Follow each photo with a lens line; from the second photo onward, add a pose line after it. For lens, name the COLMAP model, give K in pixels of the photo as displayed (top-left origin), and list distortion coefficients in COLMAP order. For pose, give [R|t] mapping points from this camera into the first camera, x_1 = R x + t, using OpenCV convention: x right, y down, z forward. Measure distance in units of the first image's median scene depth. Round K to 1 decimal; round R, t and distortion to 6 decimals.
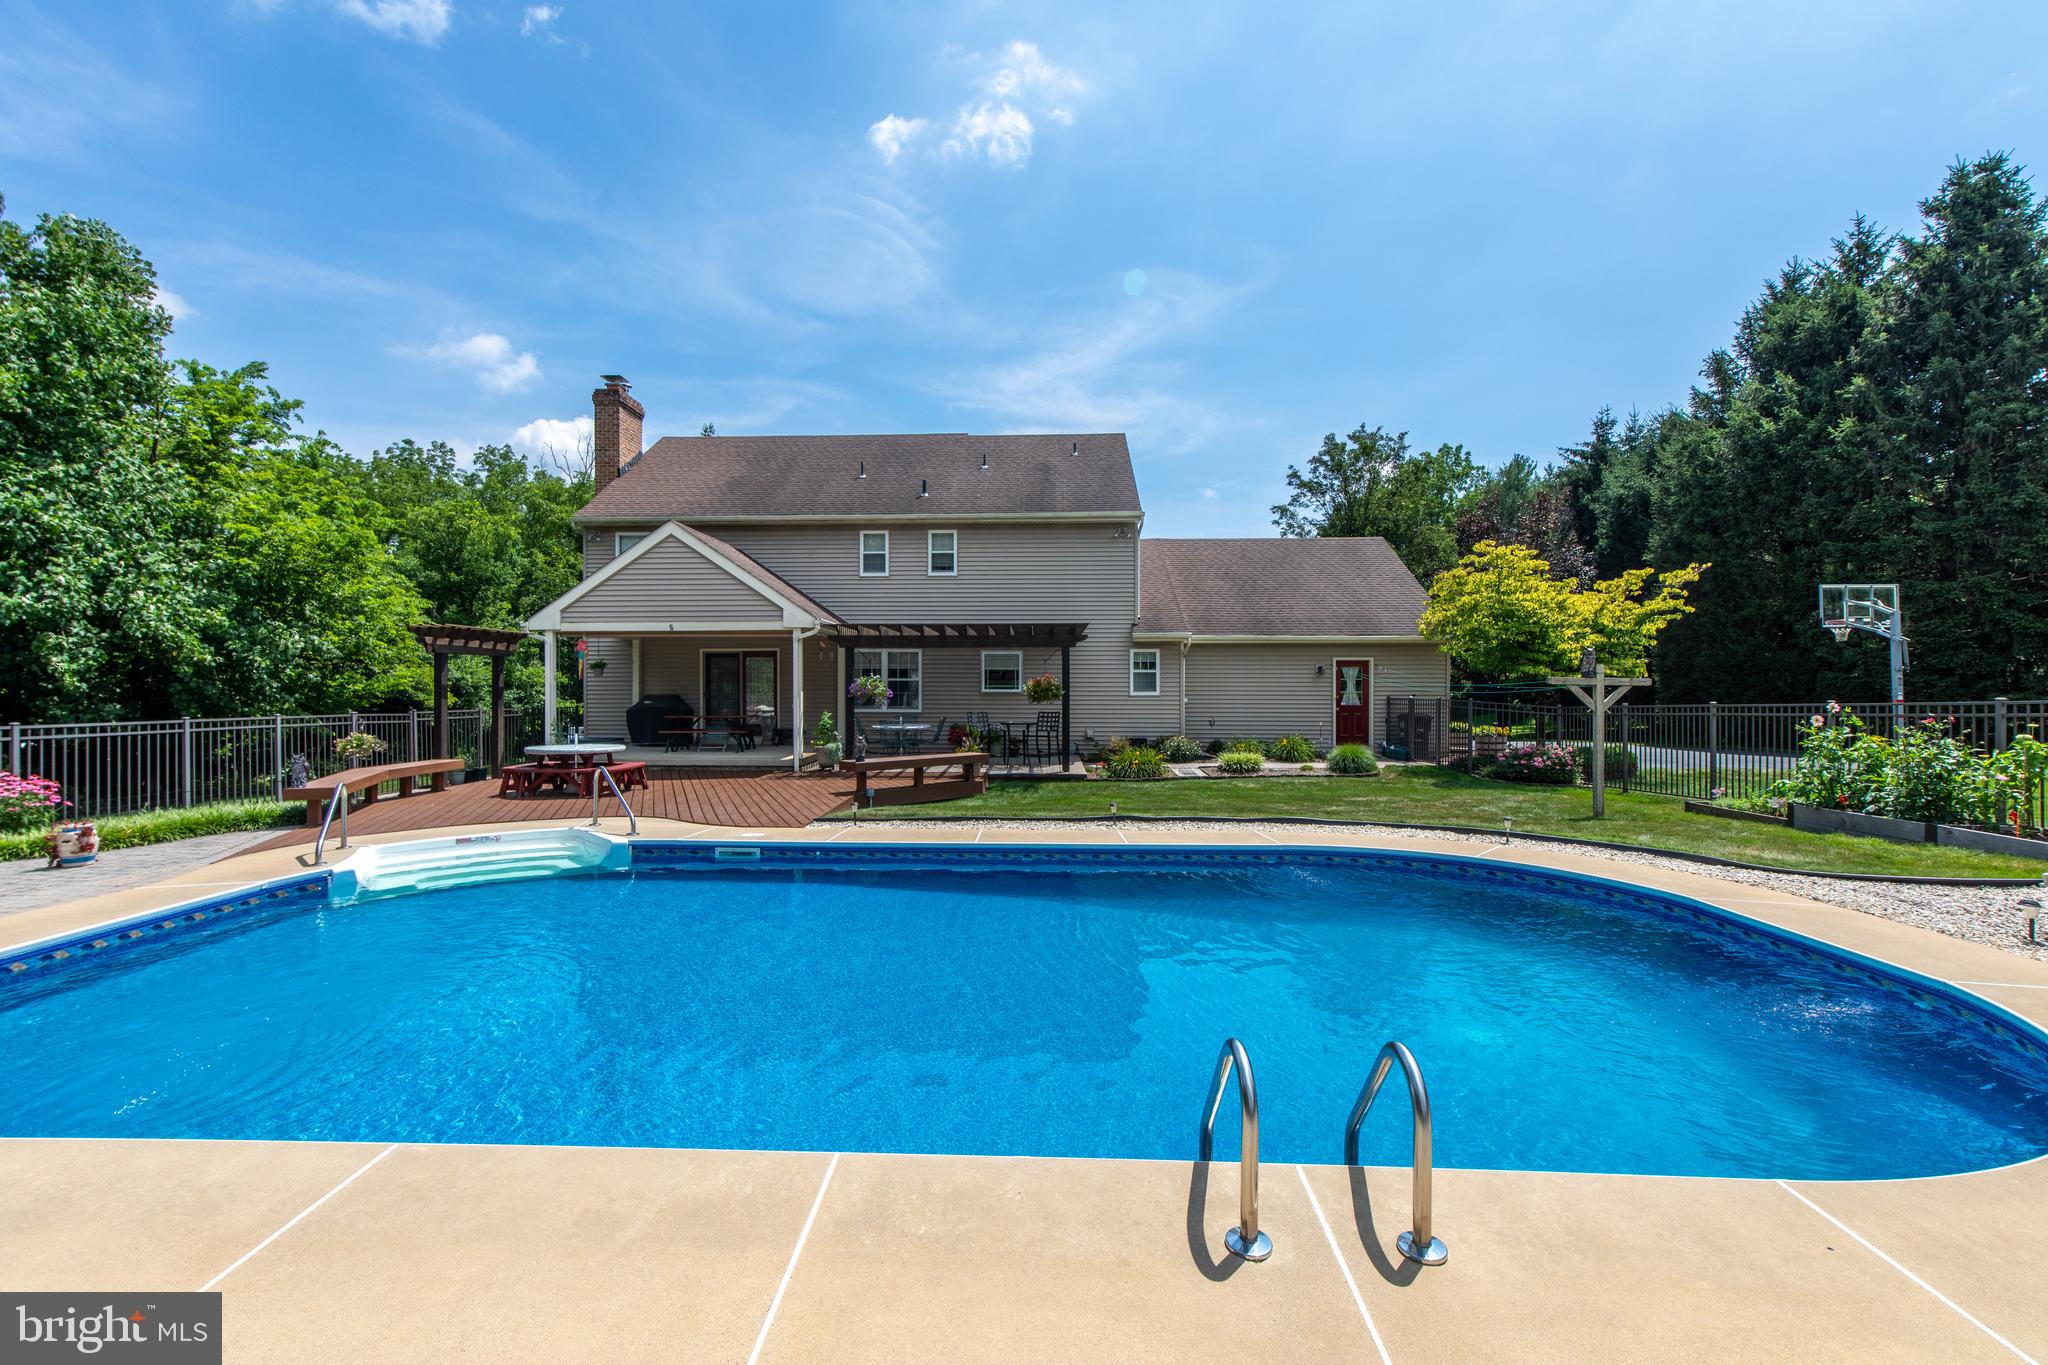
lens RADIAL K [[909.9, 0, 1017.2], [0, 909.9, 690.4], [0, 0, 1]] dist [0.000939, 0.000760]
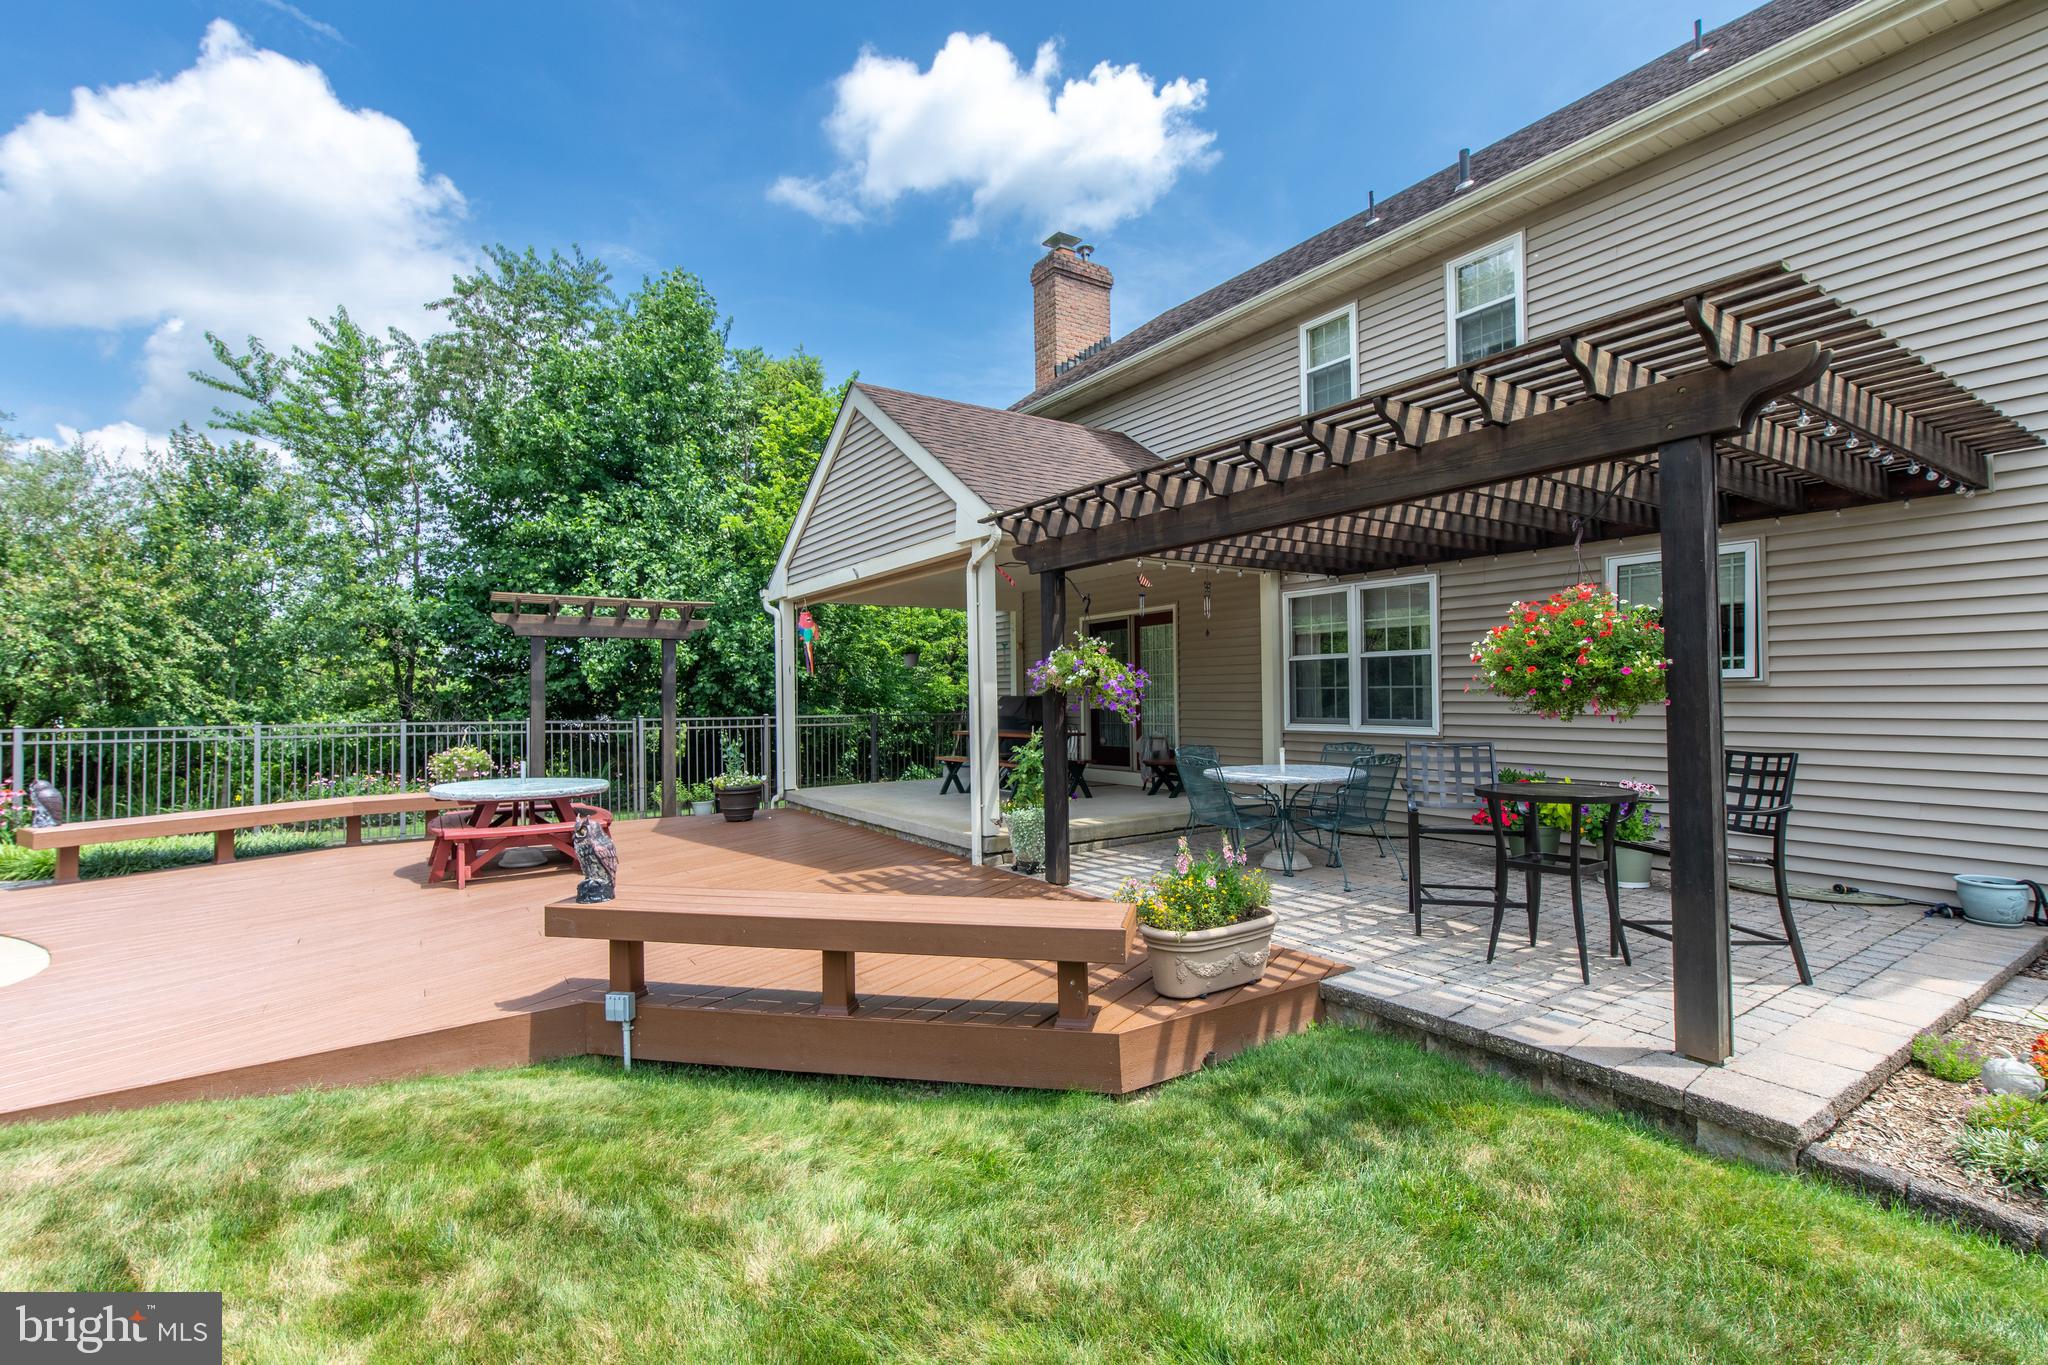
lens RADIAL K [[885.0, 0, 1027.1], [0, 885.0, 680.2], [0, 0, 1]] dist [0.003275, 0.000233]
pose [[0.570947, -0.014598, -0.820857, 0.108866], [0.006897, 0.999892, -0.012984, 0.004044], [0.820958, 0.001752, 0.570986, 0.654985]]
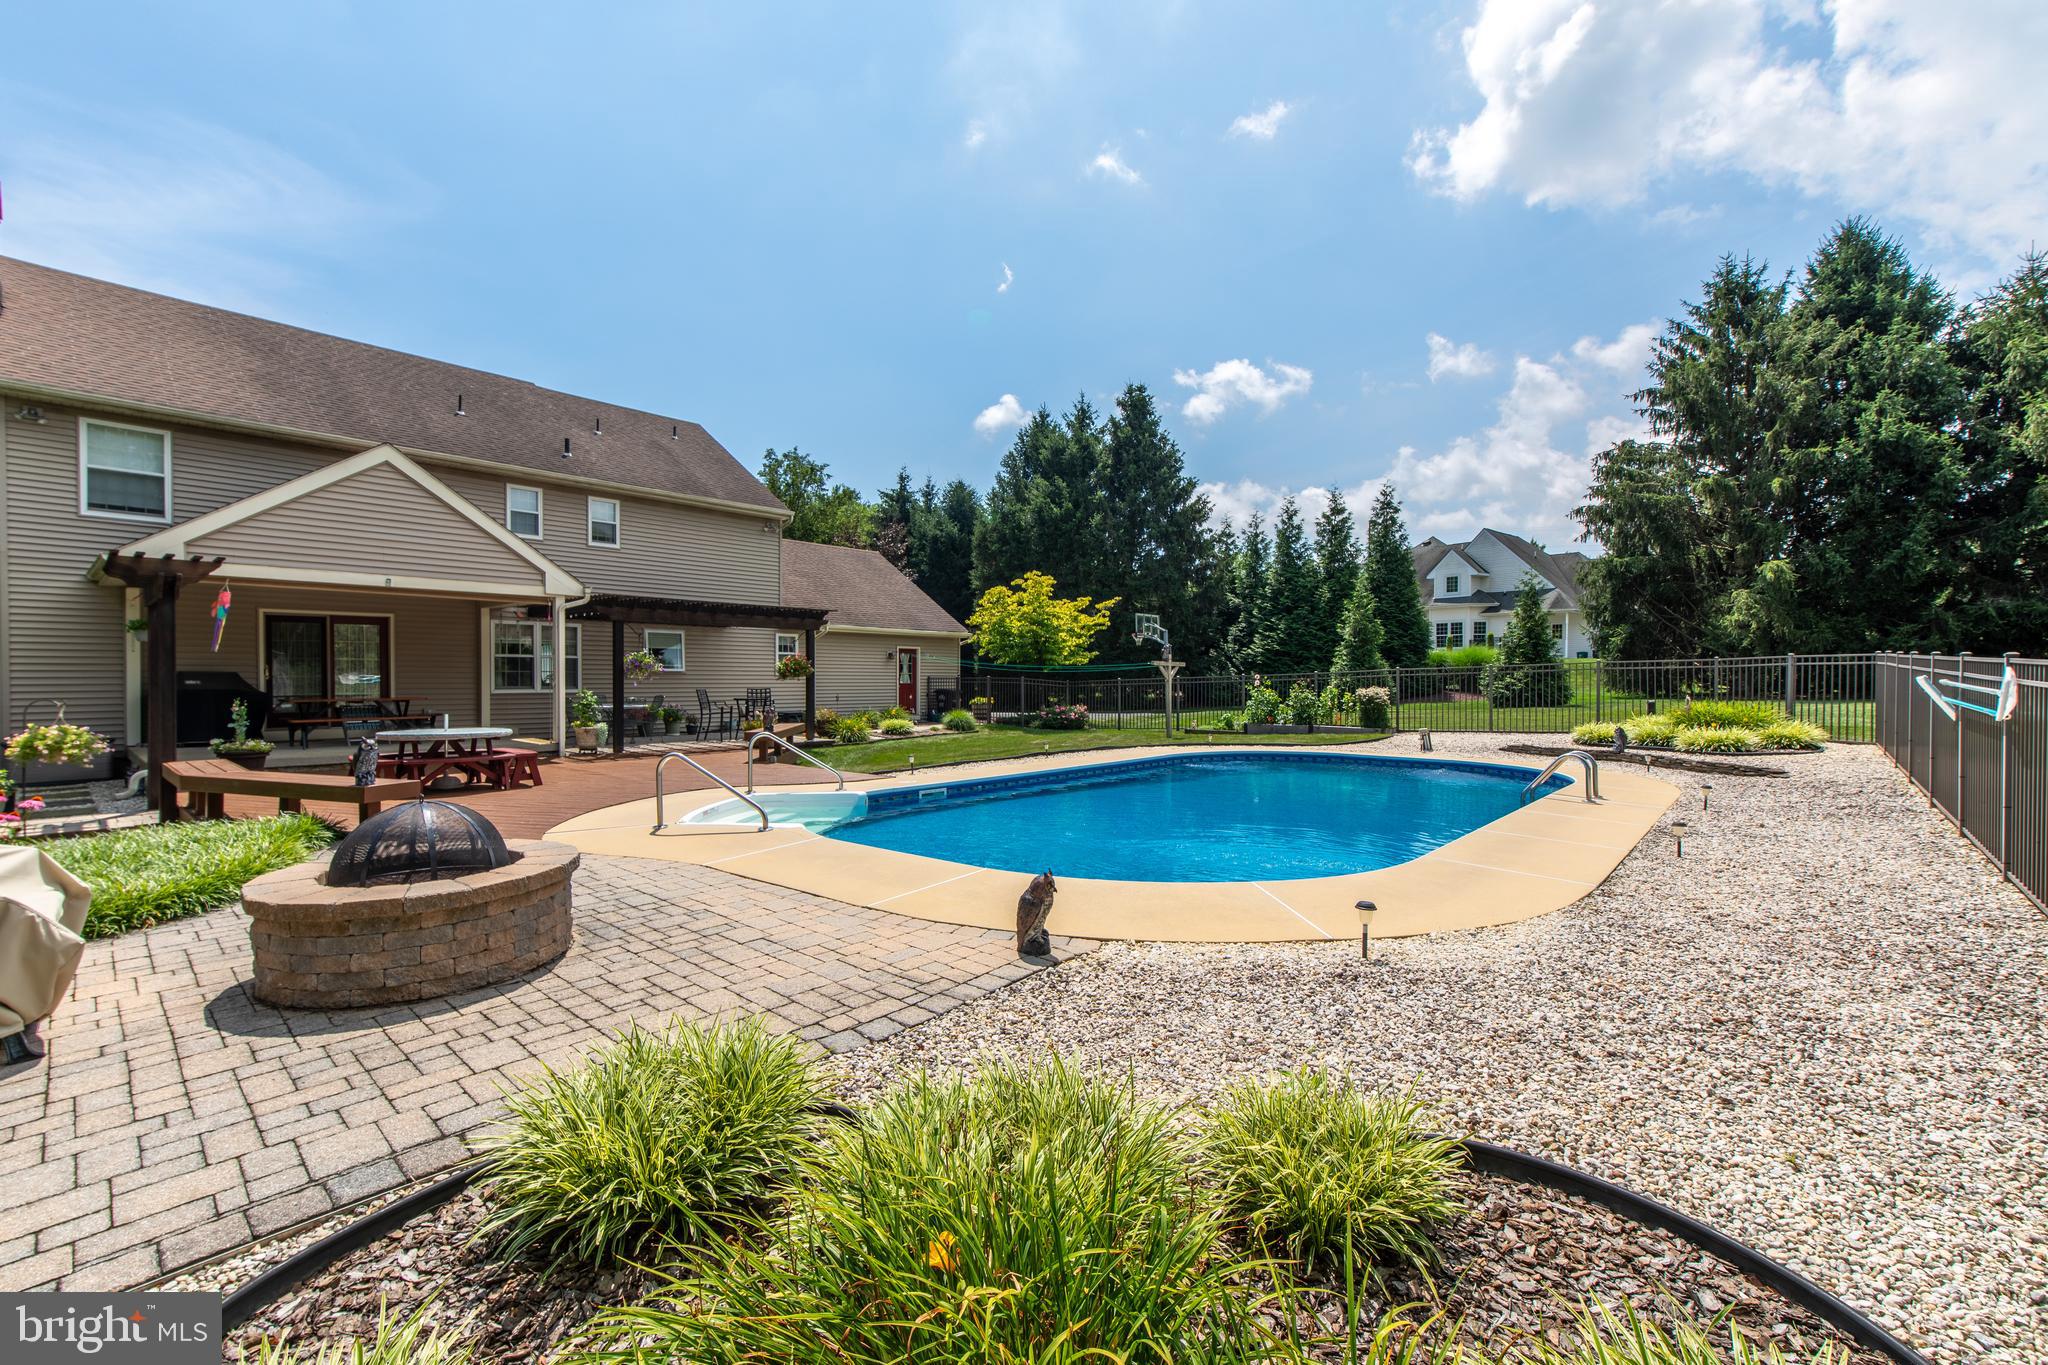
lens RADIAL K [[909.9, 0, 1023.2], [0, 909.9, 681.4], [0, 0, 1]] dist [0.000939, 0.000760]
pose [[0.606813, -0.002516, 0.794840, -0.567553], [0.003465, 0.999994, 0.000520, 0.014199], [-0.794837, 0.002439, 0.606818, 0.081268]]
